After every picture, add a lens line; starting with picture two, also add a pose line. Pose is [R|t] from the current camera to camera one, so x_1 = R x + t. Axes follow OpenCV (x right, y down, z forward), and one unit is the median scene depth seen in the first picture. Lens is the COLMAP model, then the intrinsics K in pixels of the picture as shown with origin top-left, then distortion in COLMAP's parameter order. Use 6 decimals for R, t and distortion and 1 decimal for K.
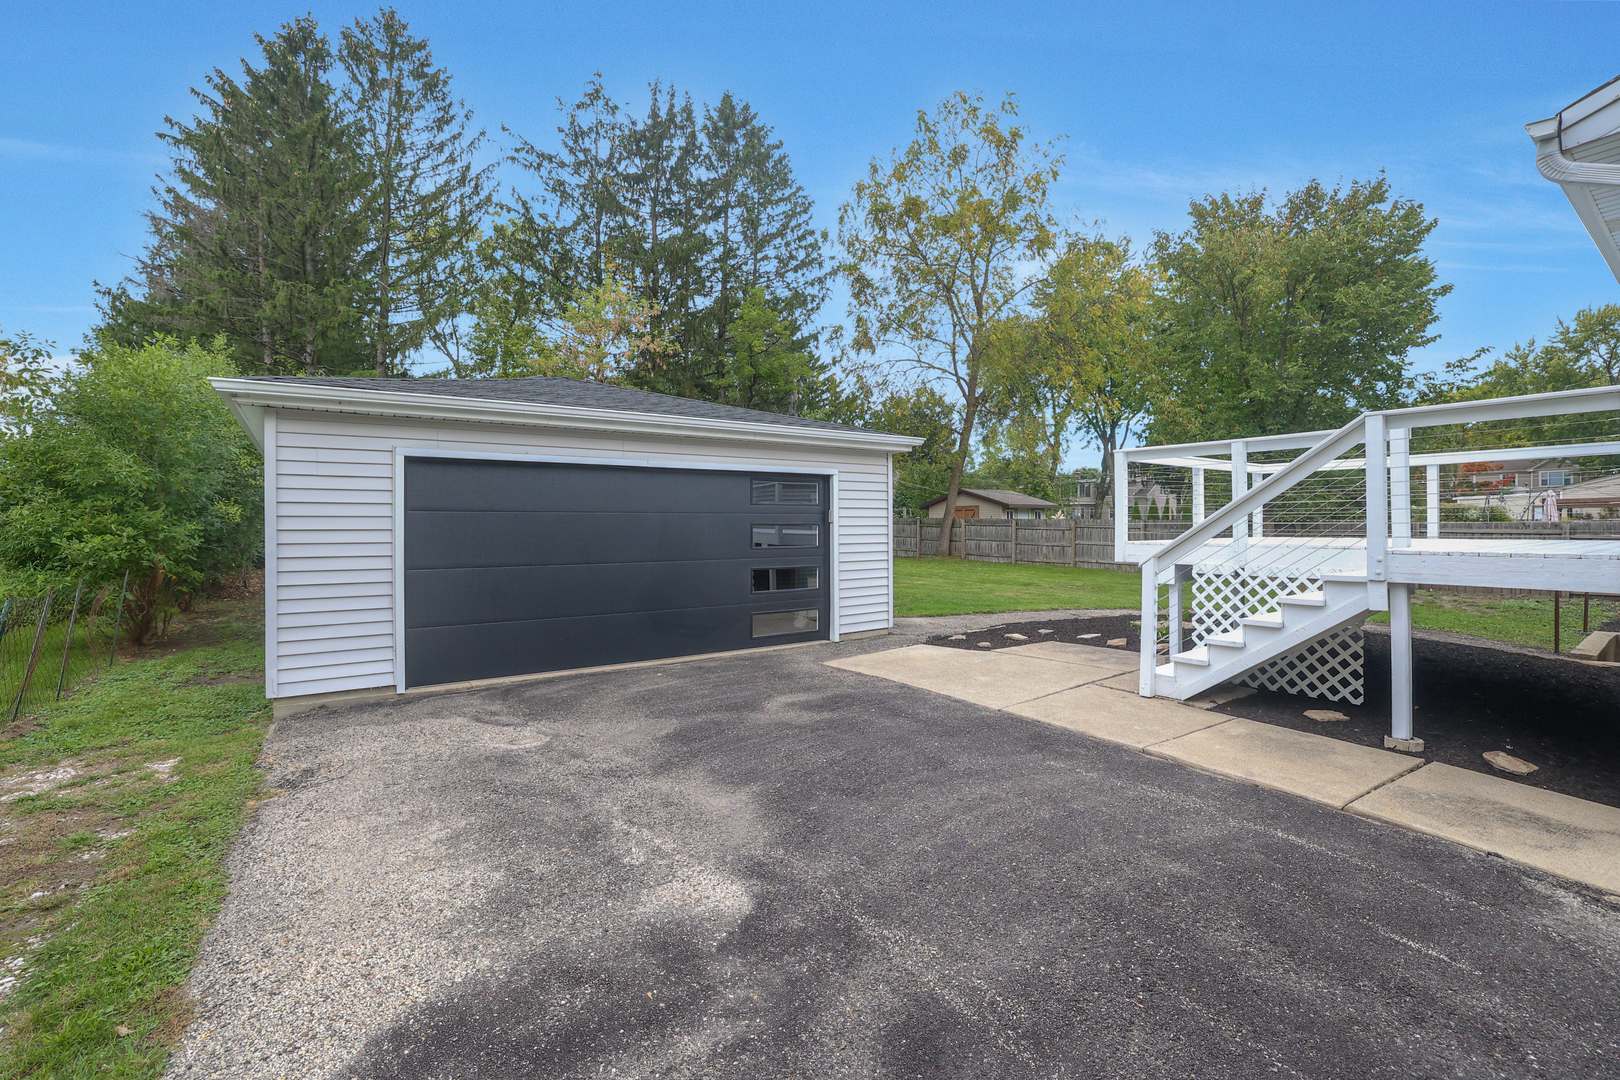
lens RADIAL K [[717.9, 0, 810.0], [0, 717.9, 540.0], [0, 0, 1]] dist [-0.001377, 0.000833]
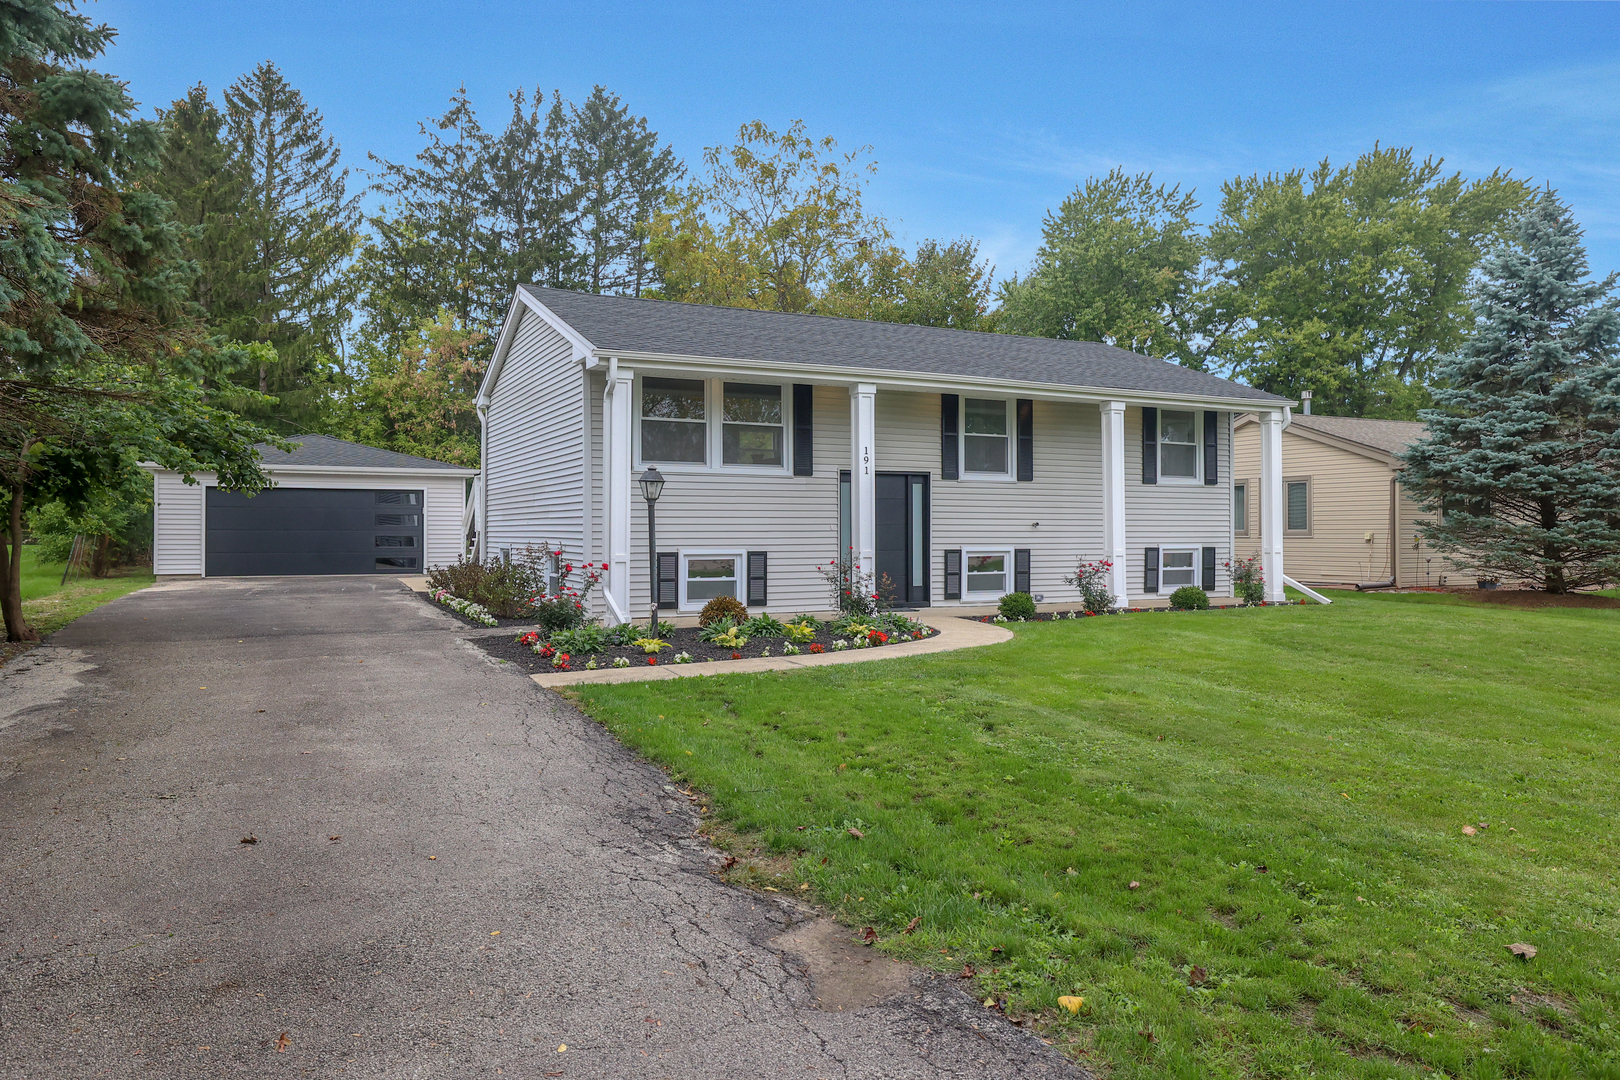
lens RADIAL K [[1178.2, 0, 810.0], [0, 1178.2, 540.0], [0, 0, 1]] dist [0.038337, 0.000618]
pose [[0.987494, -0.004121, -0.157605, 0.548693], [0.000161, 0.999684, -0.025131, 0.046729], [0.157659, 0.024791, 0.987182, -0.697890]]
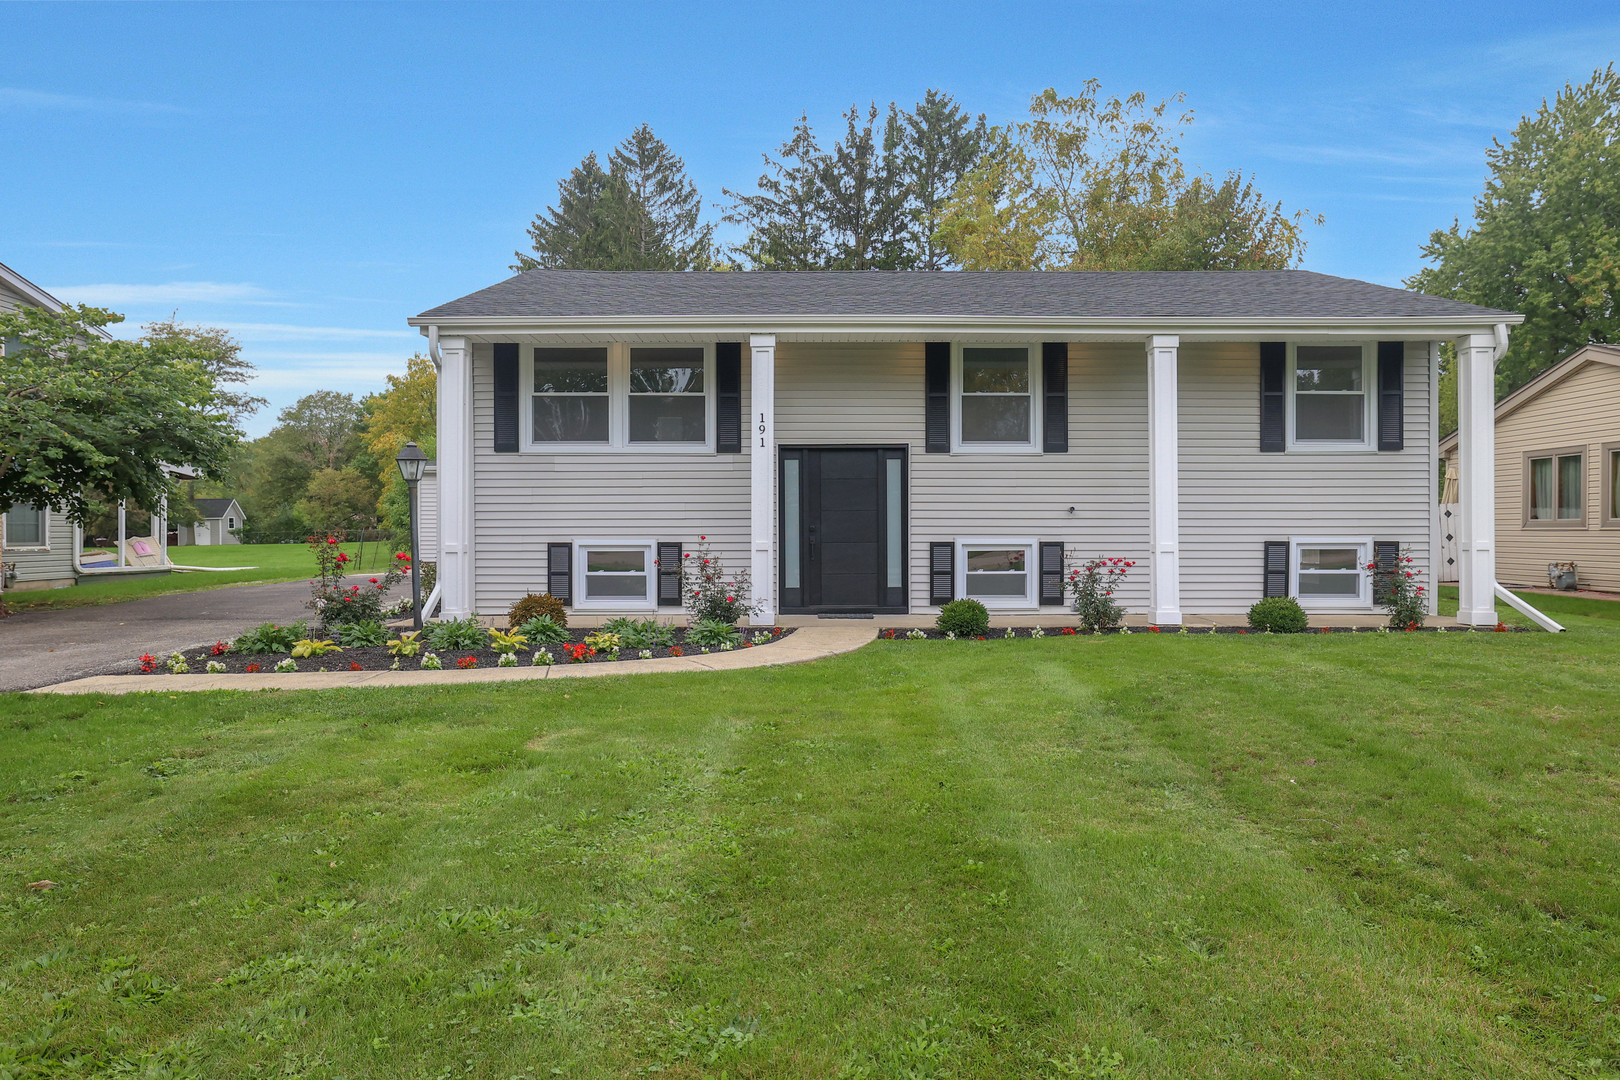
lens RADIAL K [[1048.8, 0, 810.0], [0, 1048.8, 540.0], [0, 0, 1]] dist [-0.006534, 0.038129]
pose [[0.801235, 0.001555, -0.598347, 0.821961], [-0.013835, 0.999777, -0.015928, 0.041469], [0.598189, 0.021040, 0.801079, -0.347064]]
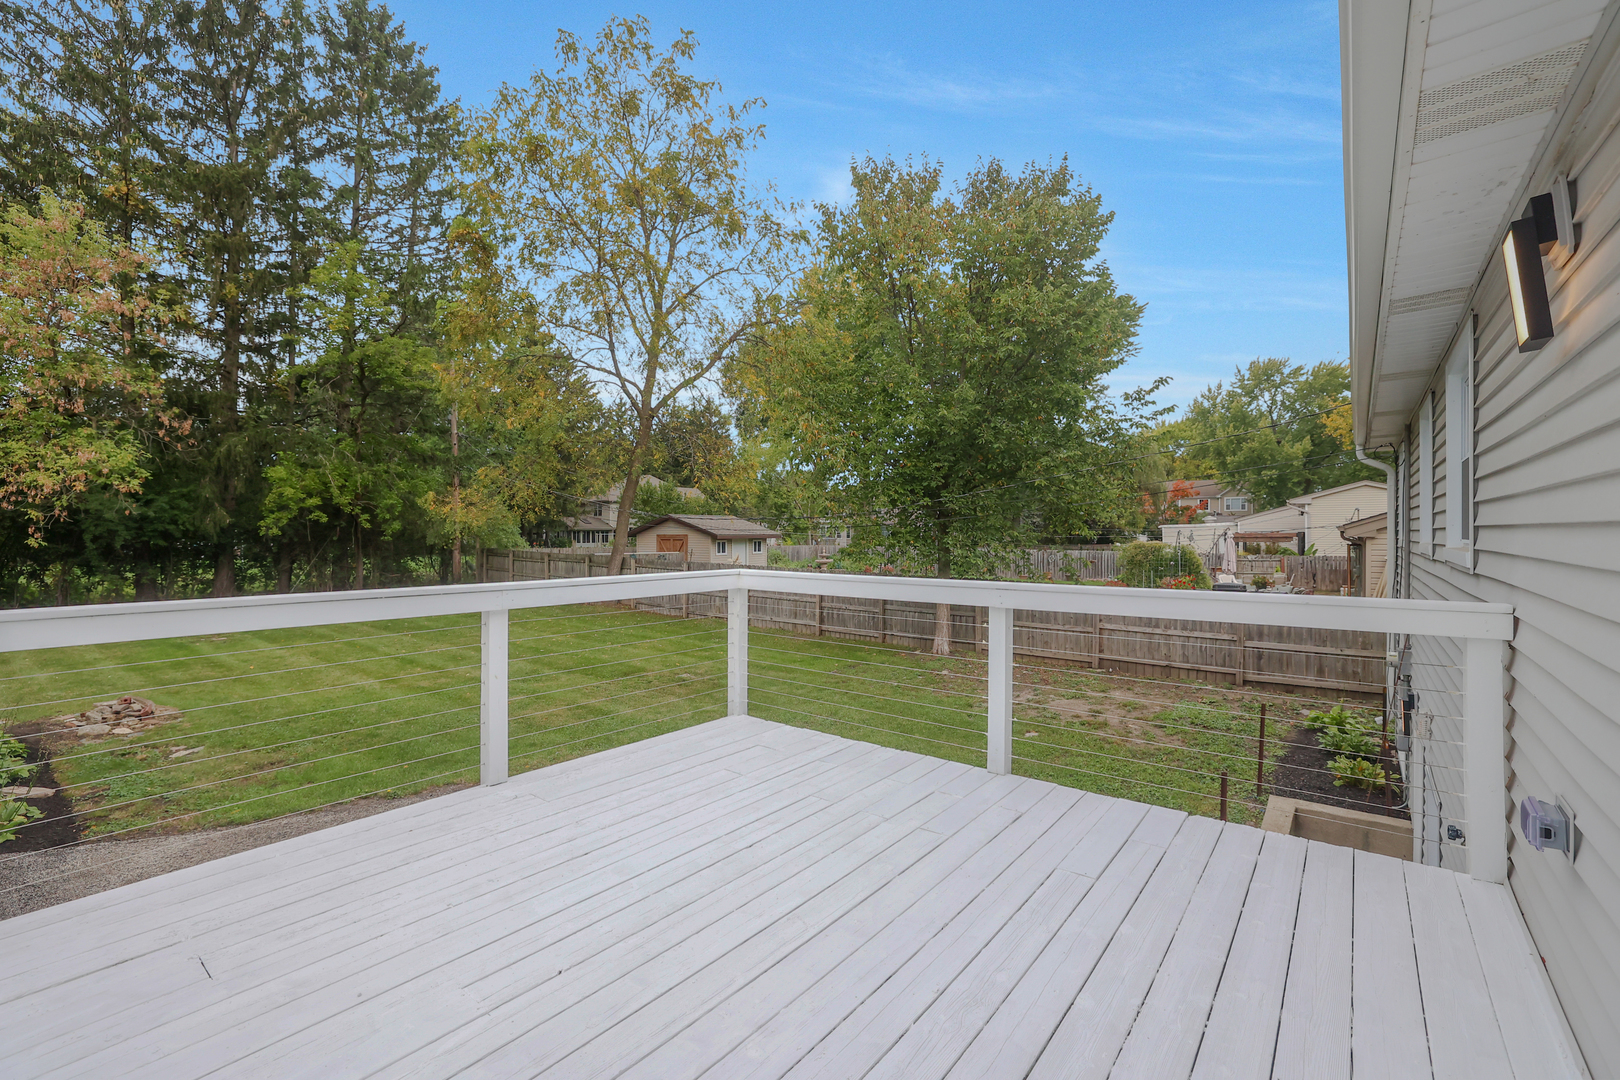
lens RADIAL K [[717.9, 0, 810.0], [0, 717.9, 540.0], [0, 0, 1]] dist [-0.001377, 0.000833]
pose [[0.964175, 0.003939, 0.265239, 0.190346], [-0.001170, 0.999943, -0.010598, -0.042231], [-0.265265, 0.009908, 0.964124, 0.182461]]
